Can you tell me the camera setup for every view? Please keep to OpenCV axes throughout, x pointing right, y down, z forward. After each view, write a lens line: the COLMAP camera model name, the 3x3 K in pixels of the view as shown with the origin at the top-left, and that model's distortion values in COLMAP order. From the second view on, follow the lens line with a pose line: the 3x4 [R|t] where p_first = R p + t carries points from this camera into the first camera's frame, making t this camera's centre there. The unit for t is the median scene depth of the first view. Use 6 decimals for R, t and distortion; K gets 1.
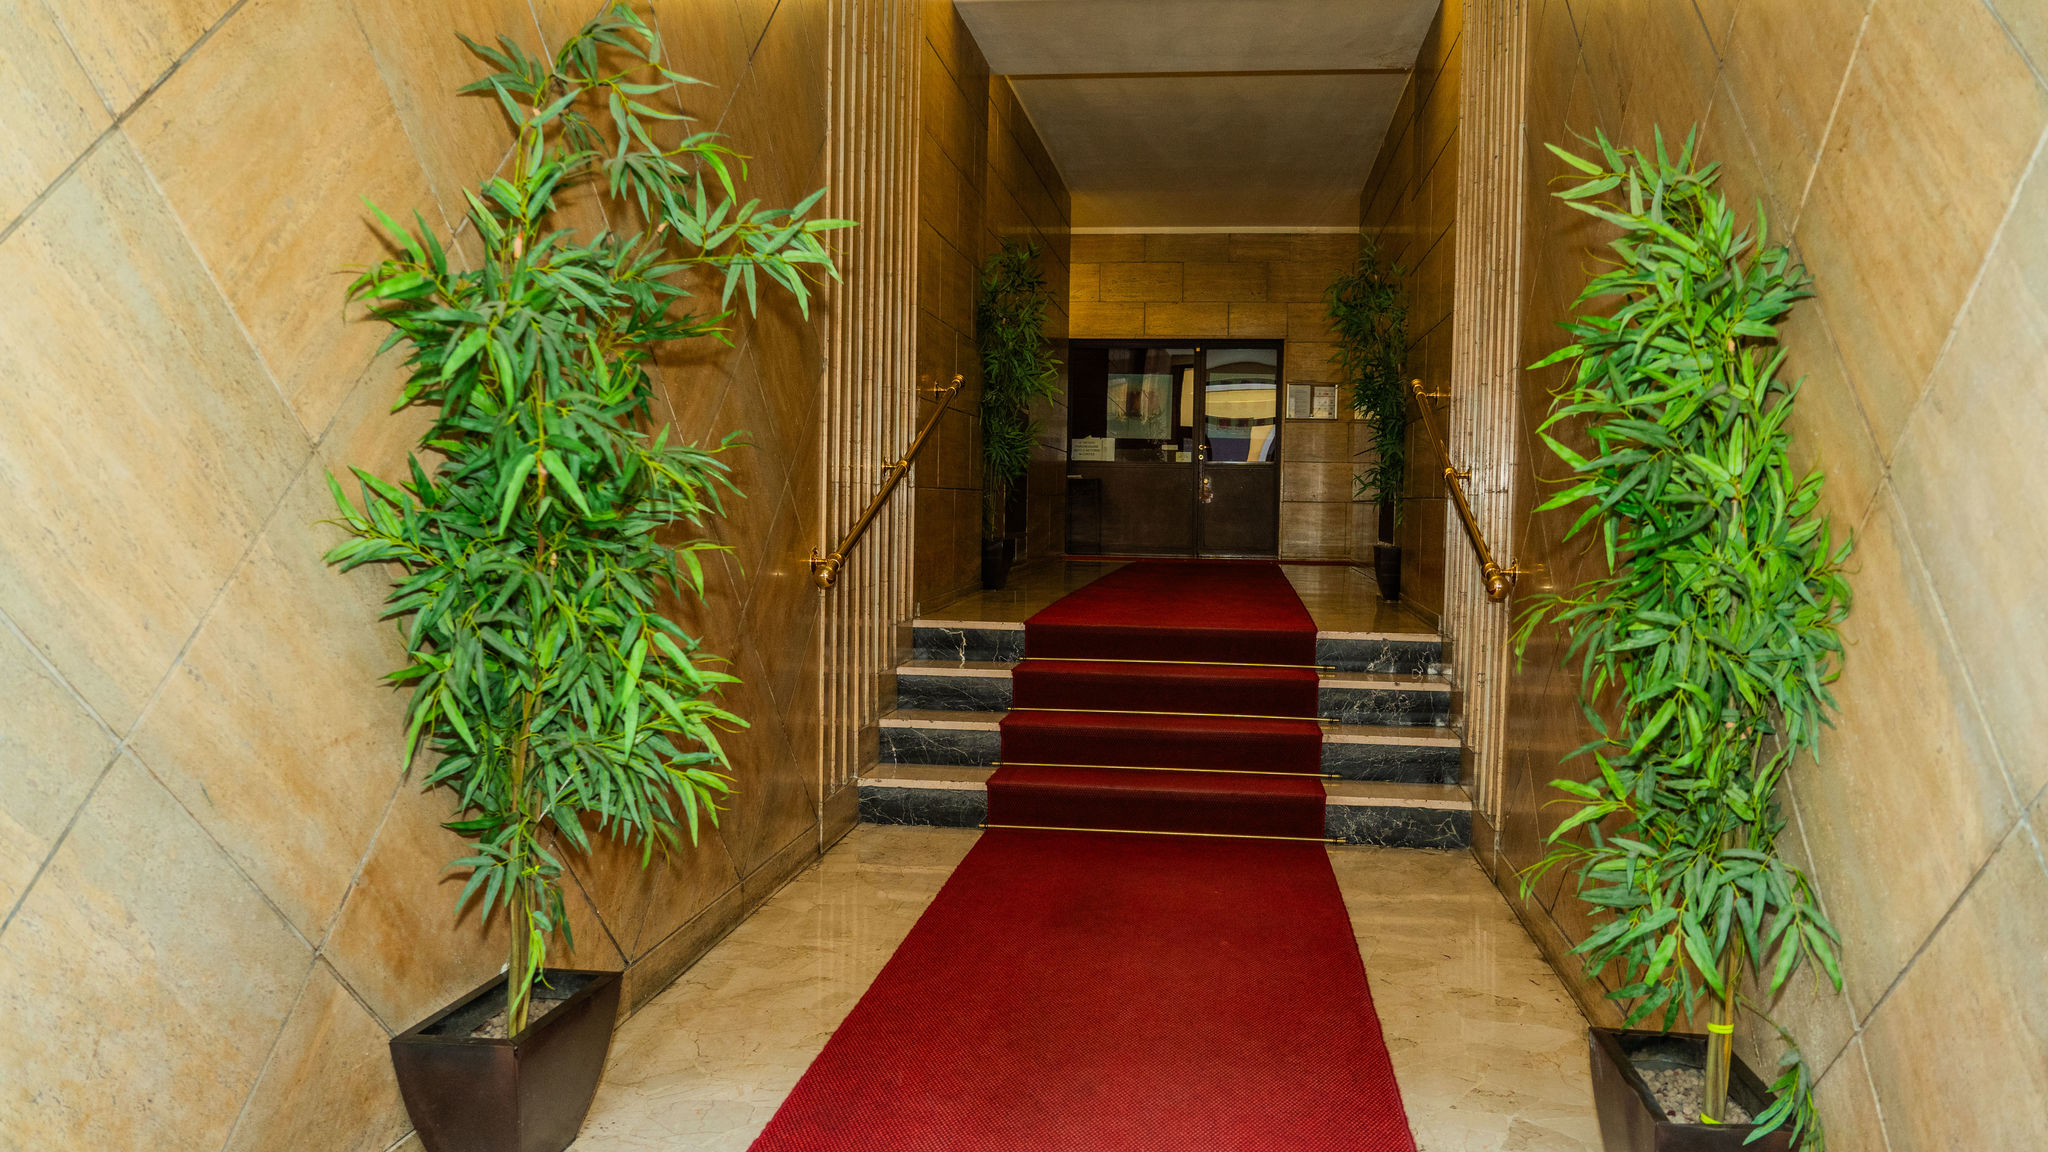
lens RADIAL K [[1389.9, 0, 1074.1], [0, 1389.9, 307.2], [0, 0, 1]] dist [-0.021173, 0.013798]
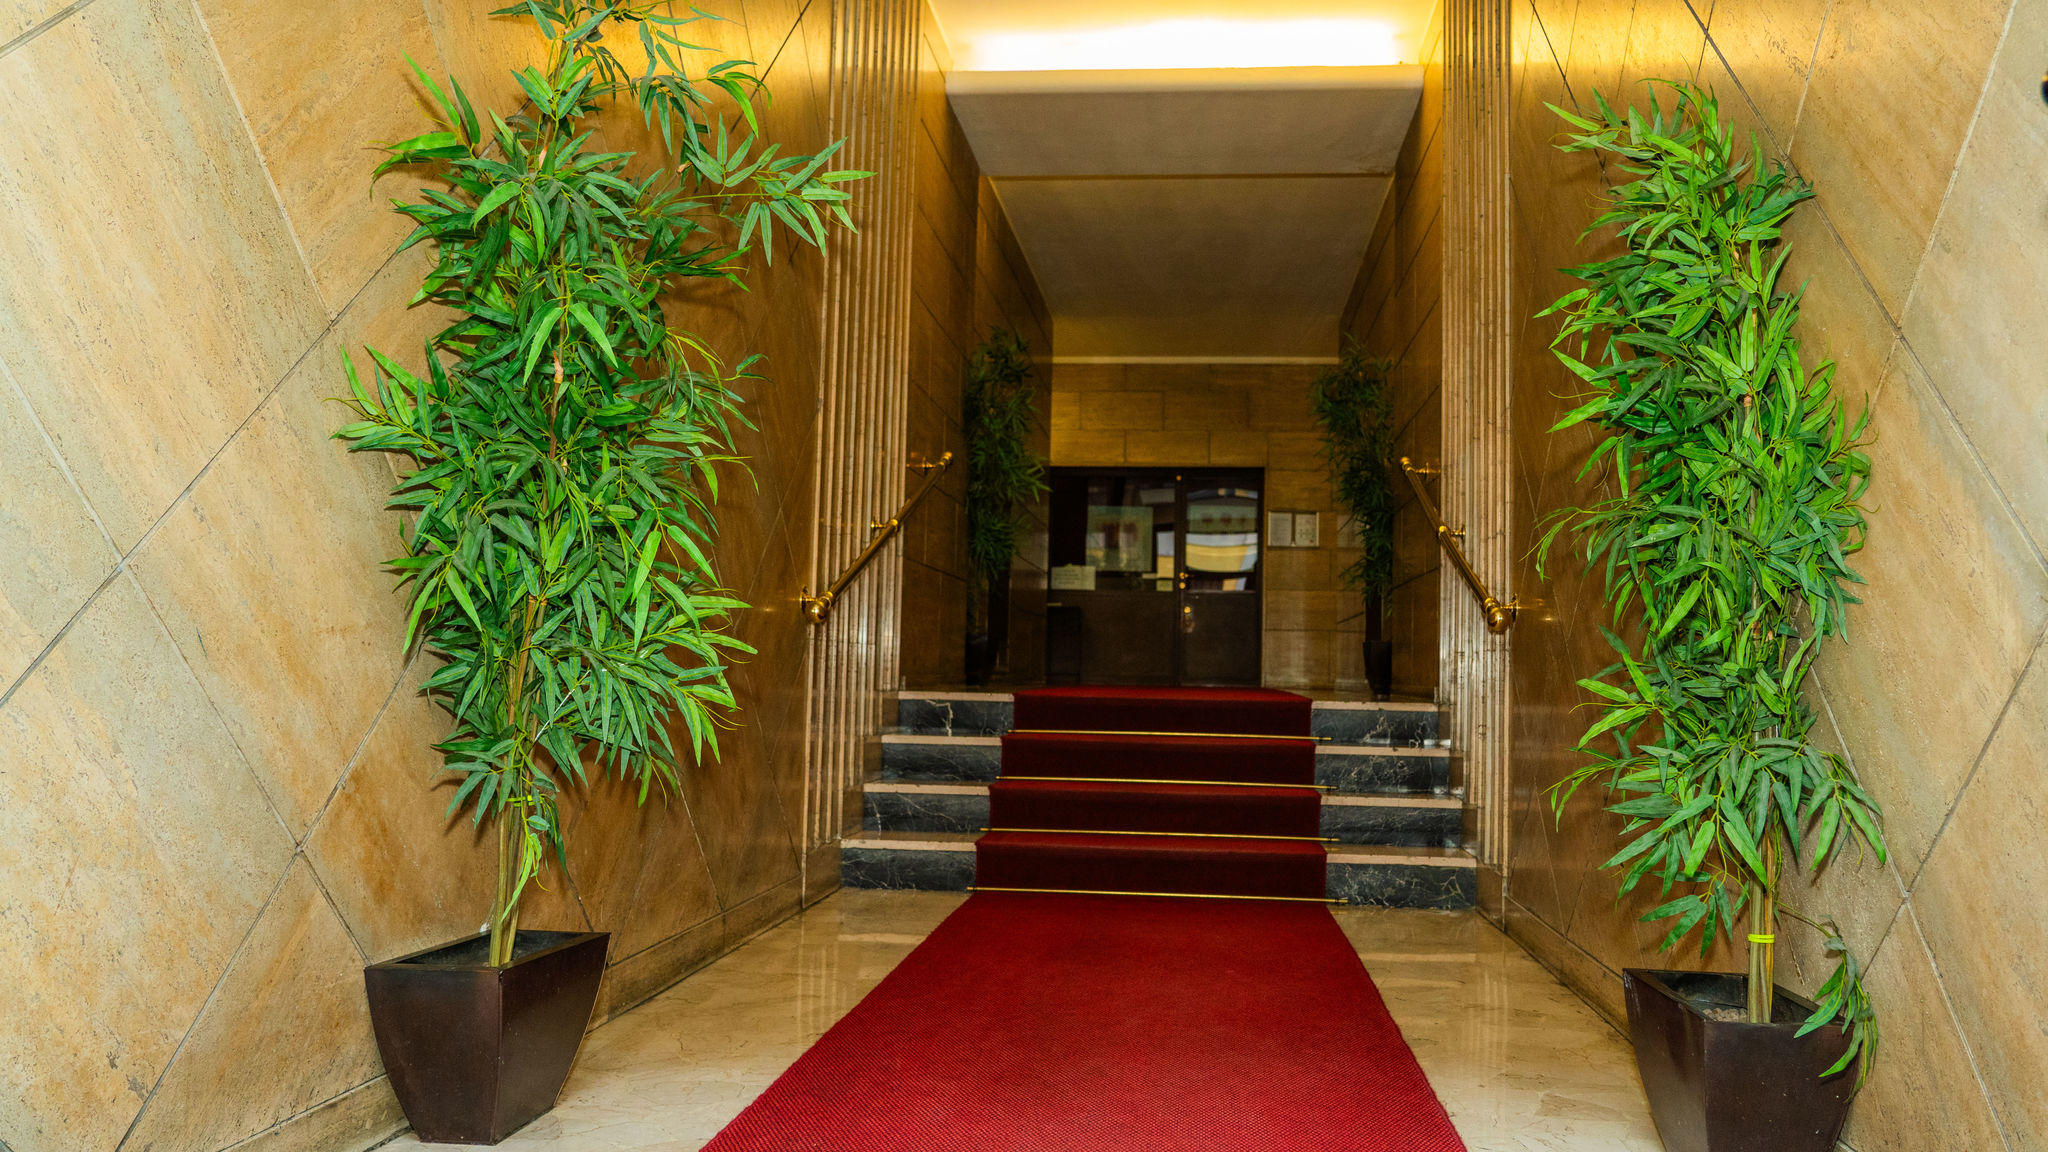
lens RADIAL K [[1389.9, 0, 1080.1], [0, 1389.9, 365.2], [0, 0, 1]] dist [-0.021173, 0.013798]
pose [[0.999526, 0.009131, 0.029410, -0.039689], [-0.005663, 0.993242, -0.115924, 0.224371], [-0.030269, 0.115702, 0.992823, 0.004585]]
